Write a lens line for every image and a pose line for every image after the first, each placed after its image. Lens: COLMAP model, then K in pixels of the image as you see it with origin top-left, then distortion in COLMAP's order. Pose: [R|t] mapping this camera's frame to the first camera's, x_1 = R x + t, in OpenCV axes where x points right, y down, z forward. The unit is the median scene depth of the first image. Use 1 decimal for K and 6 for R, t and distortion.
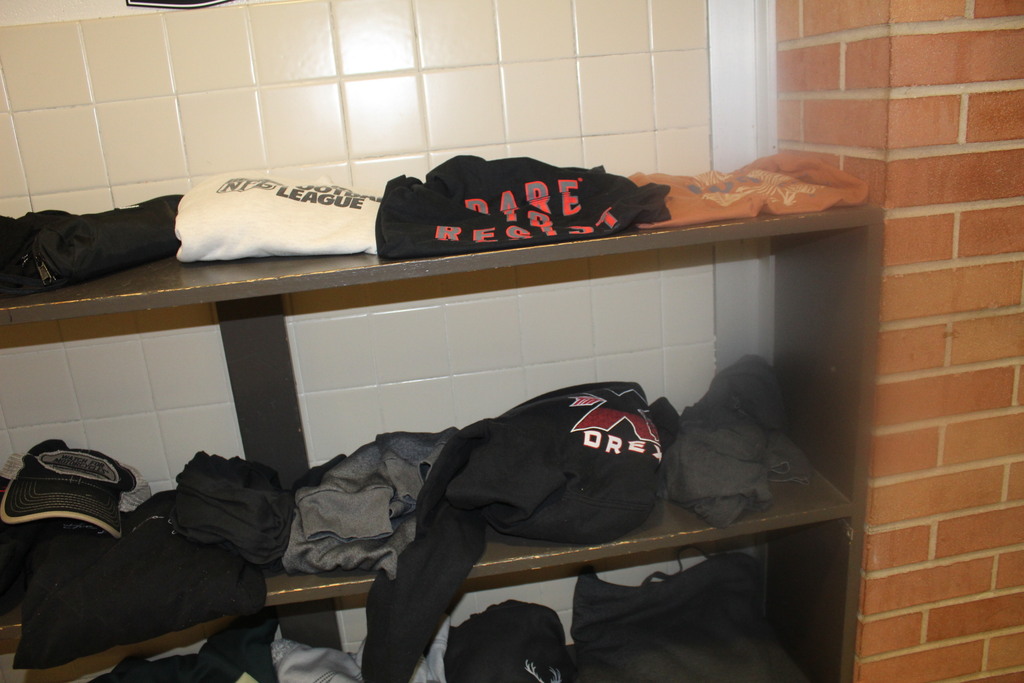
lens RADIAL K [[812.0, 0, 494.4], [0, 812.0, 353.1], [0, 0, 1]] dist [-0.149764, 0.102831]
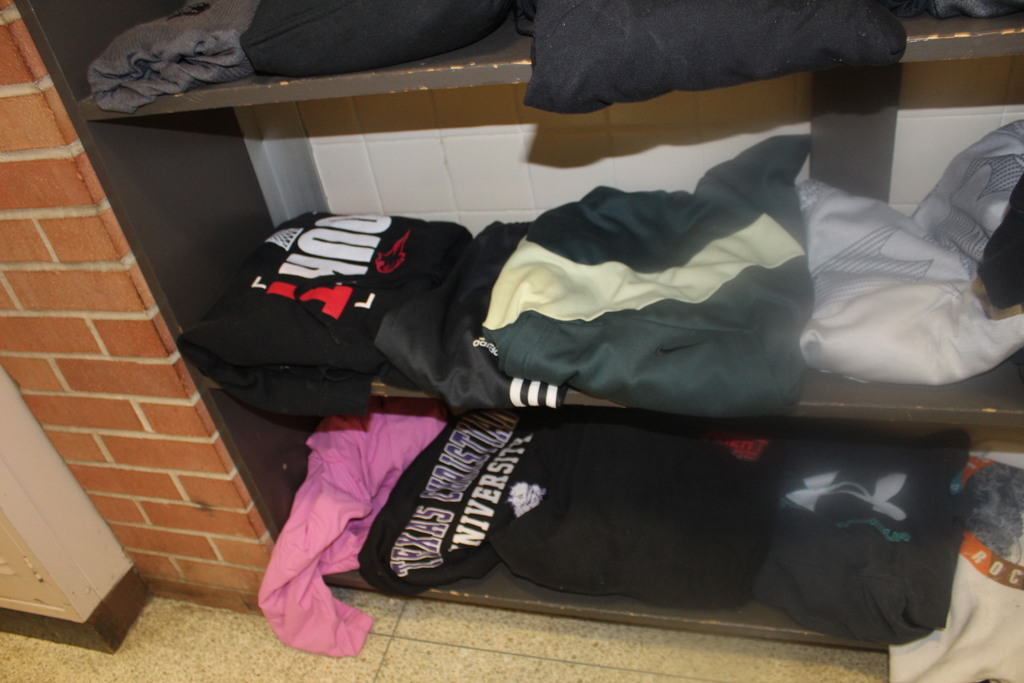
lens RADIAL K [[812.0, 0, 512.5], [0, 812.0, 344.6], [0, 0, 1]] dist [-0.149764, 0.102831]
pose [[0.918859, 0.177111, -0.352605, -0.297354], [-0.028342, 0.920921, 0.388717, 0.283170], [0.393568, -0.347183, 0.851216, 0.278185]]
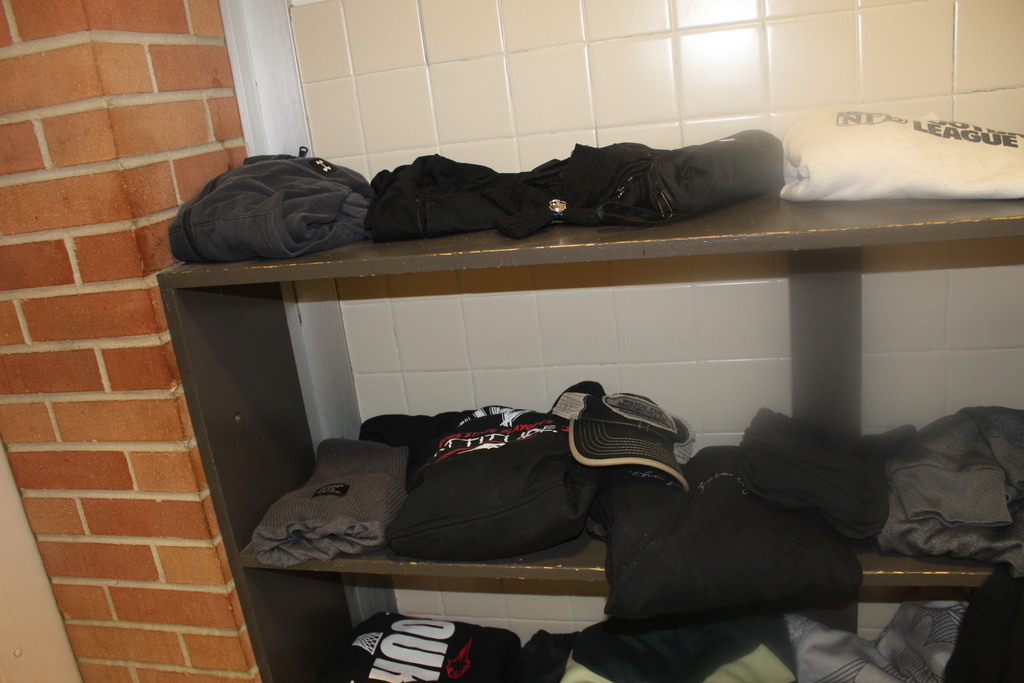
lens RADIAL K [[812.0, 0, 504.4], [0, 812.0, 345.6], [0, 0, 1]] dist [-0.149764, 0.102831]
pose [[0.928632, 0.077779, -0.362758, -0.345857], [-0.061815, 0.996547, 0.055429, 0.019734], [0.365817, -0.029050, 0.930233, 0.023602]]
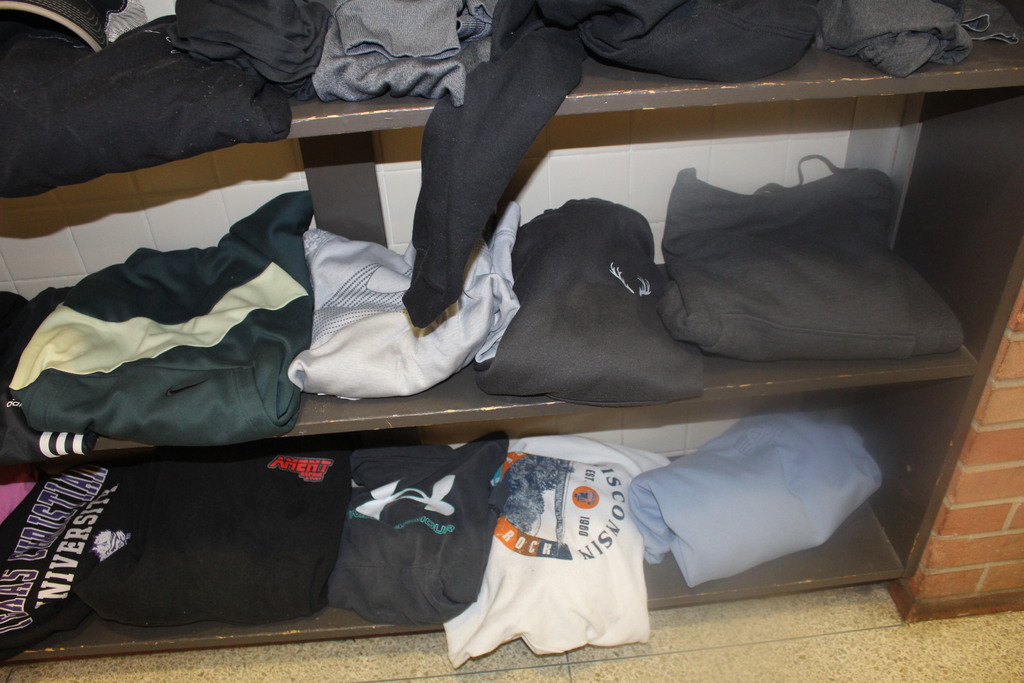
lens RADIAL K [[812.0, 0, 501.9], [0, 812.0, 342.7], [0, 0, 1]] dist [-0.149764, 0.102831]
pose [[0.997180, 0.064222, -0.038830, -0.041301], [-0.048119, 0.944184, 0.325886, 0.235439], [0.057591, -0.323099, 0.944611, 0.214553]]
